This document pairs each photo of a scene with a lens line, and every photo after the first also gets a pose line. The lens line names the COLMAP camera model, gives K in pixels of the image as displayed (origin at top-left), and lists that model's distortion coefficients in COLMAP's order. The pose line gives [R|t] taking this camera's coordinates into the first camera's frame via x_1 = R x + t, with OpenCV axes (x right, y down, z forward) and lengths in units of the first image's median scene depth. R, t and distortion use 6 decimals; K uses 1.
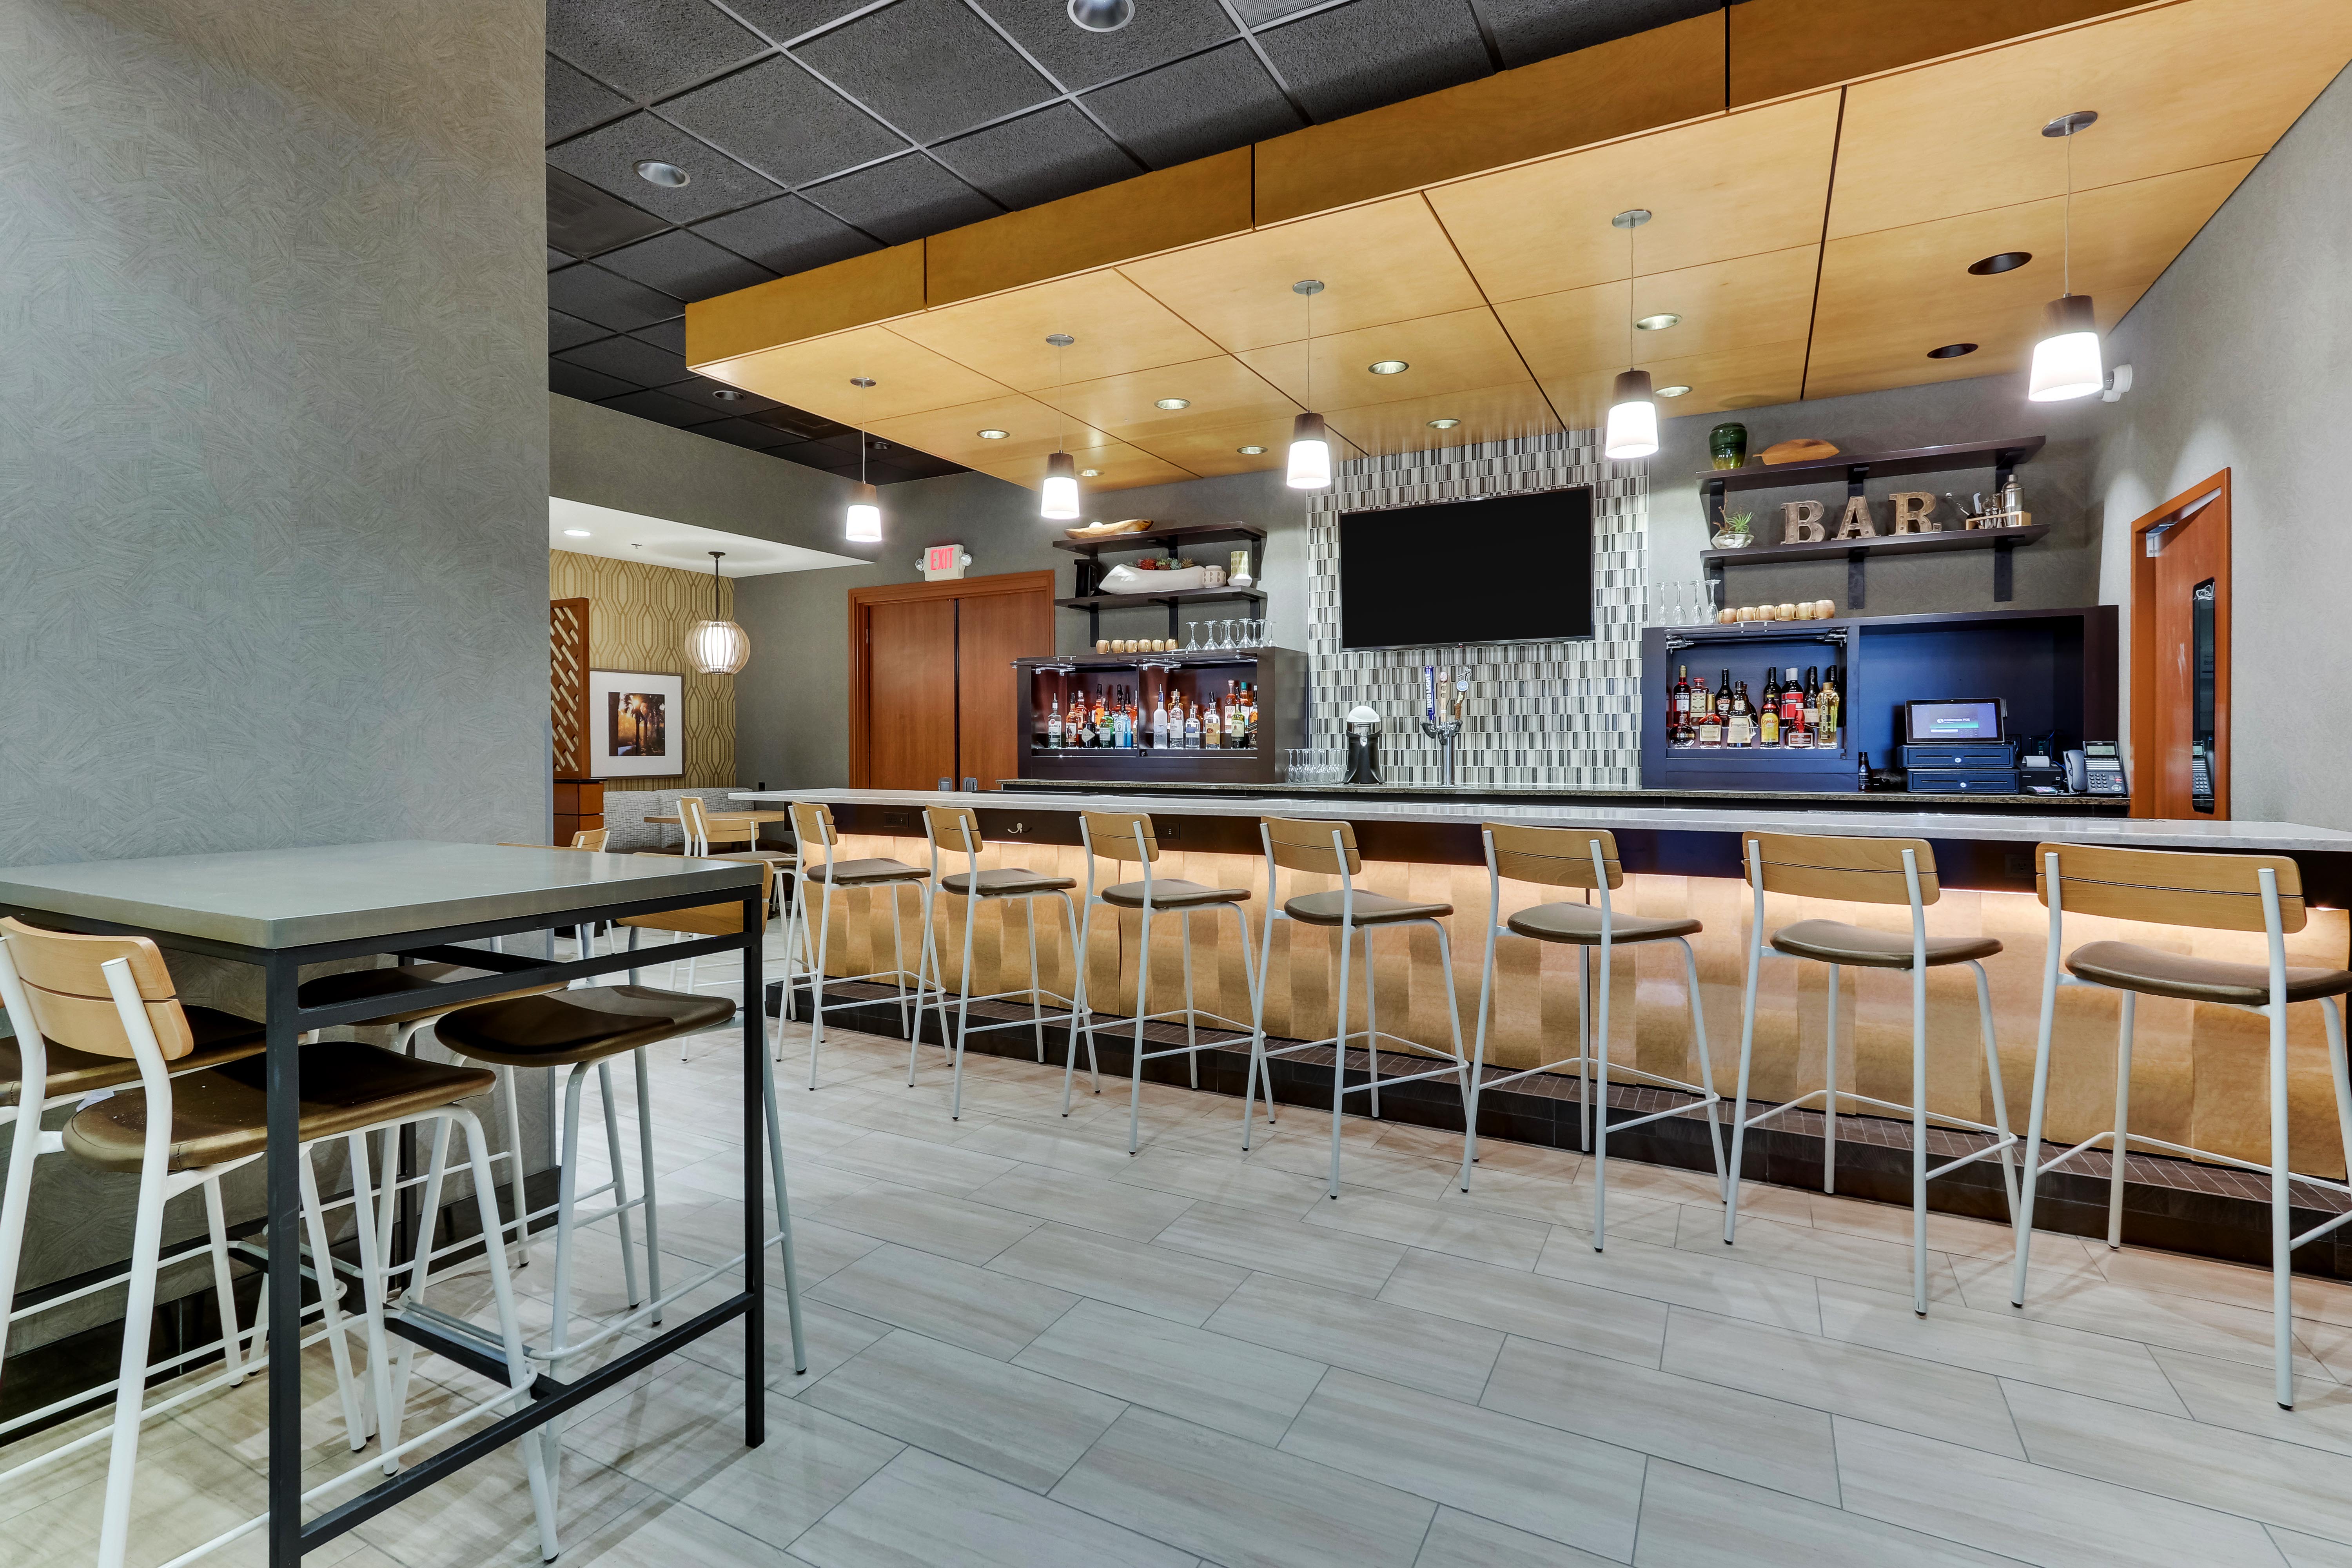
lens RADIAL K [[1087.8, 0, 1178.4], [0, 1087.8, 763.8], [0, 0, 1]] dist [0.001181, 0.002199]
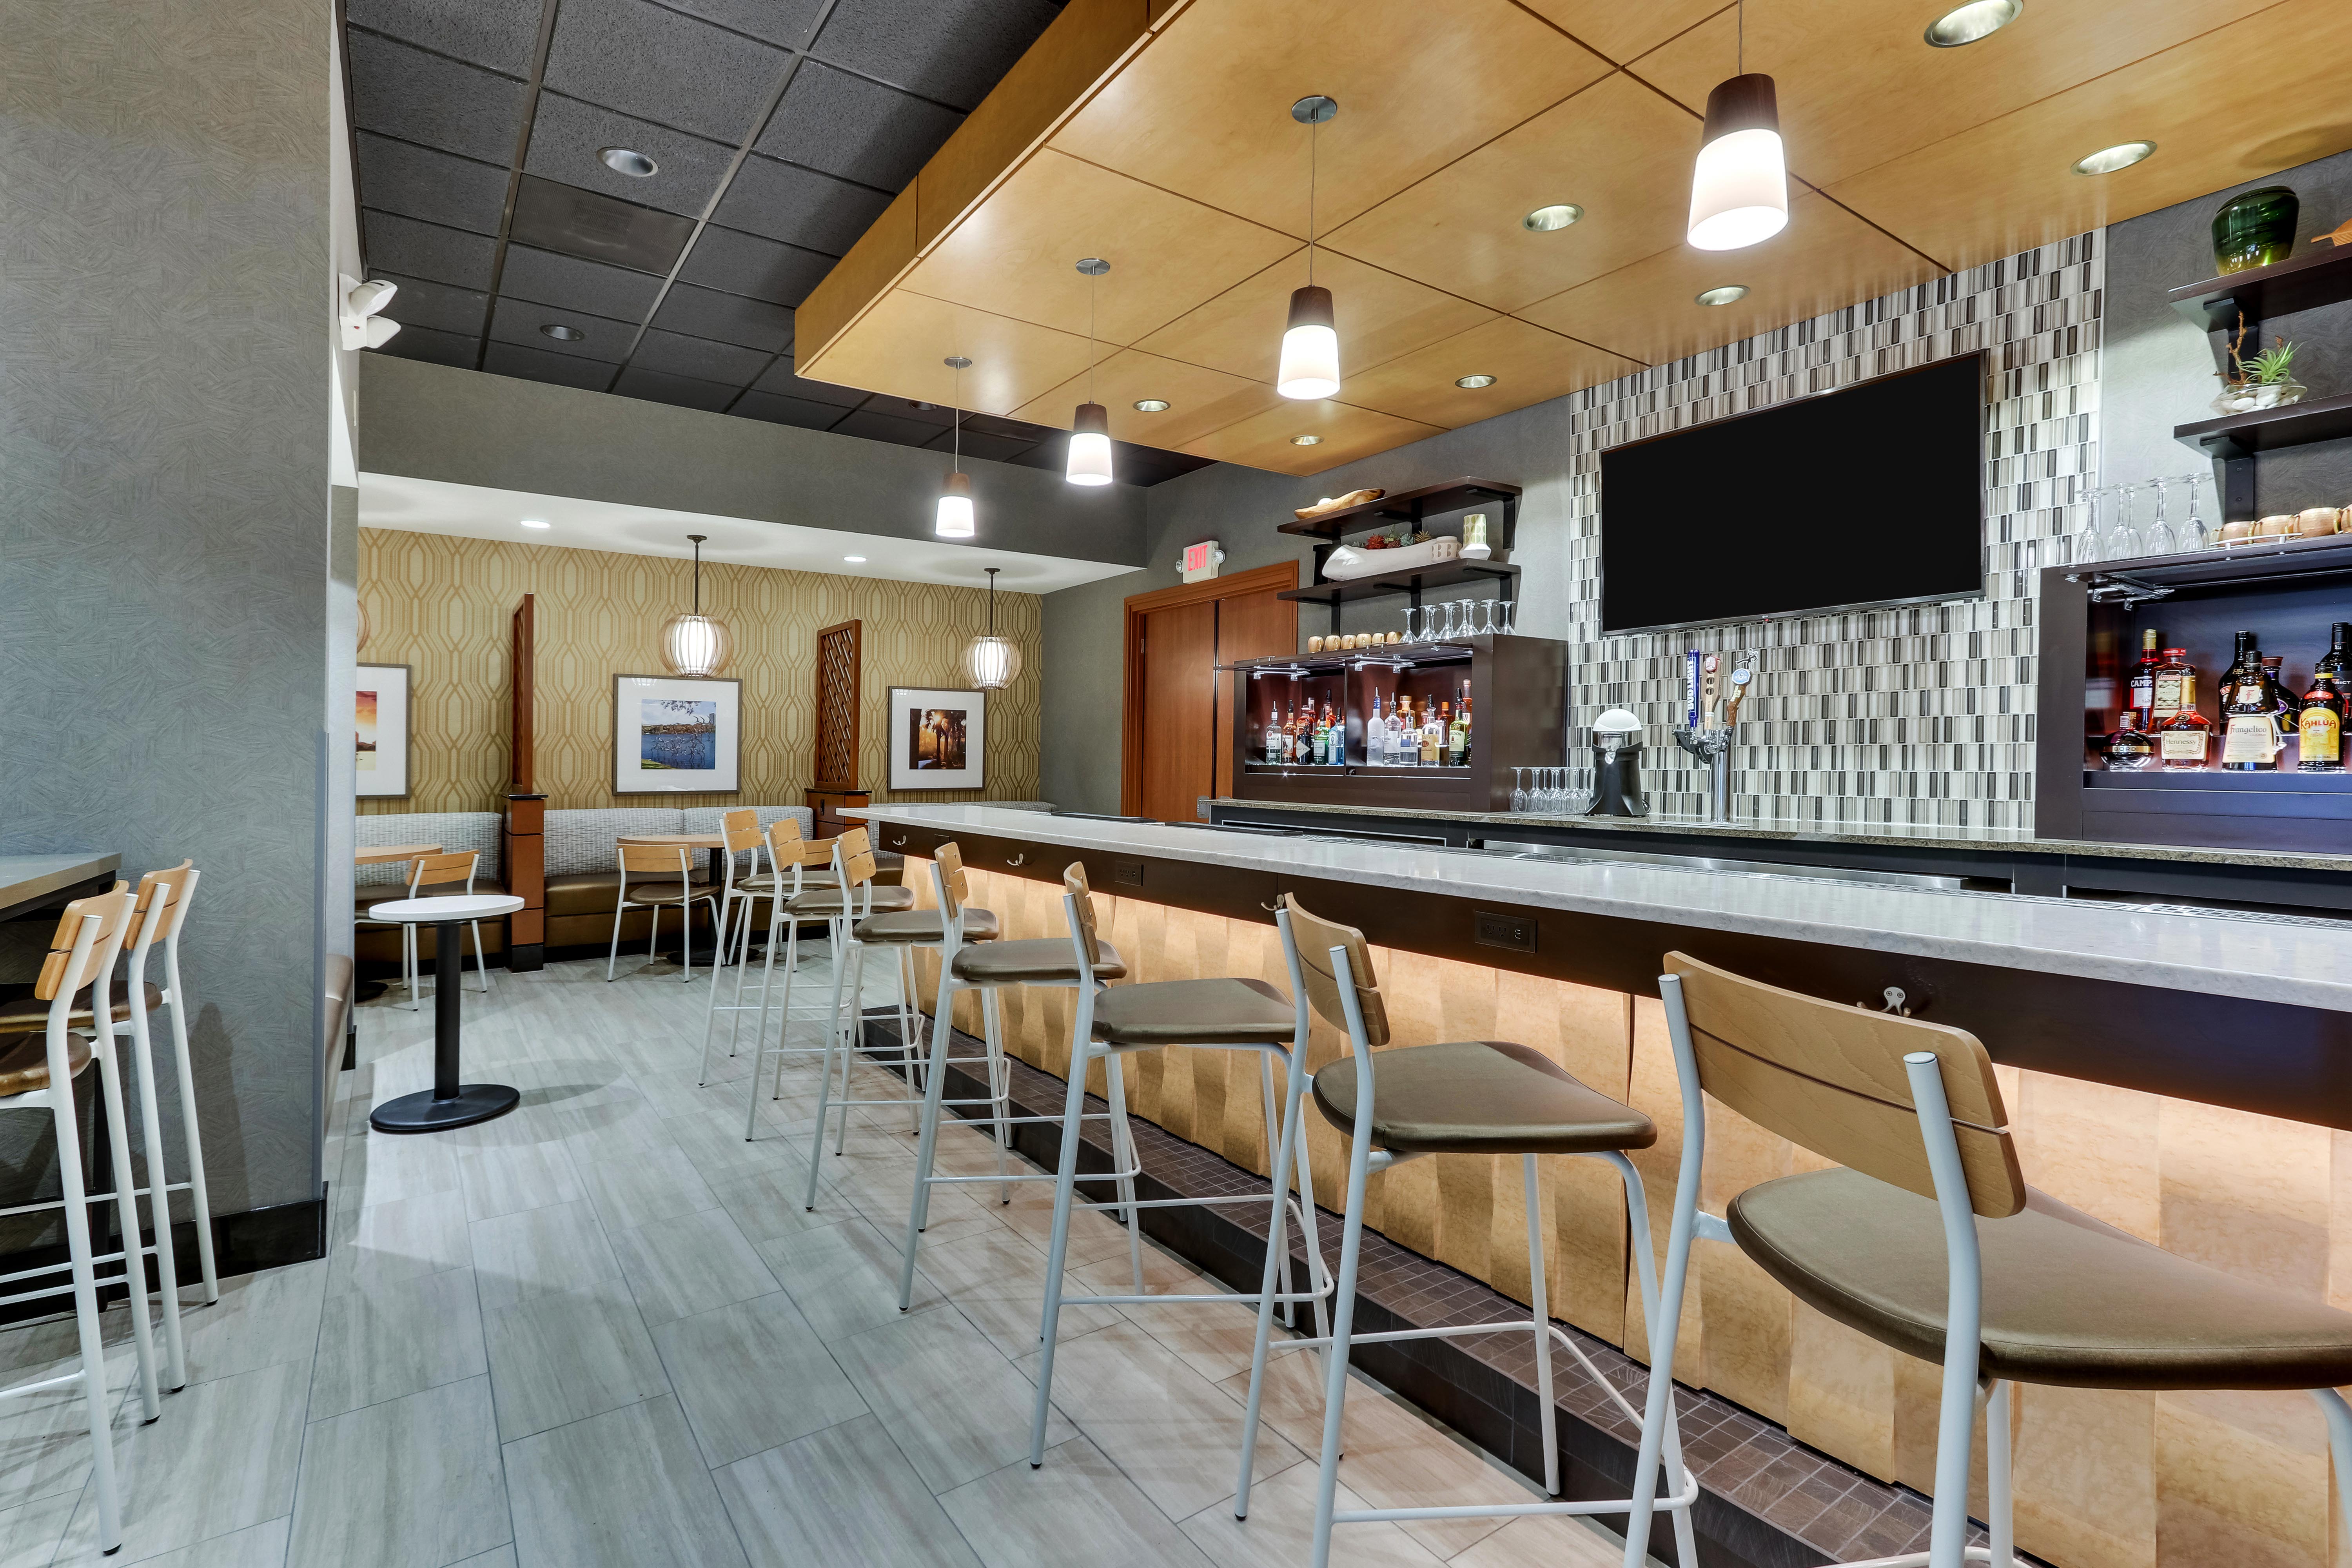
lens RADIAL K [[1087.8, 0, 1172.3], [0, 1087.8, 781.0], [0, 0, 1]] dist [0.001181, 0.002199]
pose [[0.891565, 0.013324, -0.452696, 0.245879], [-0.012661, 0.999910, 0.004494, -0.004757], [0.452715, 0.001725, 0.891654, 0.226898]]
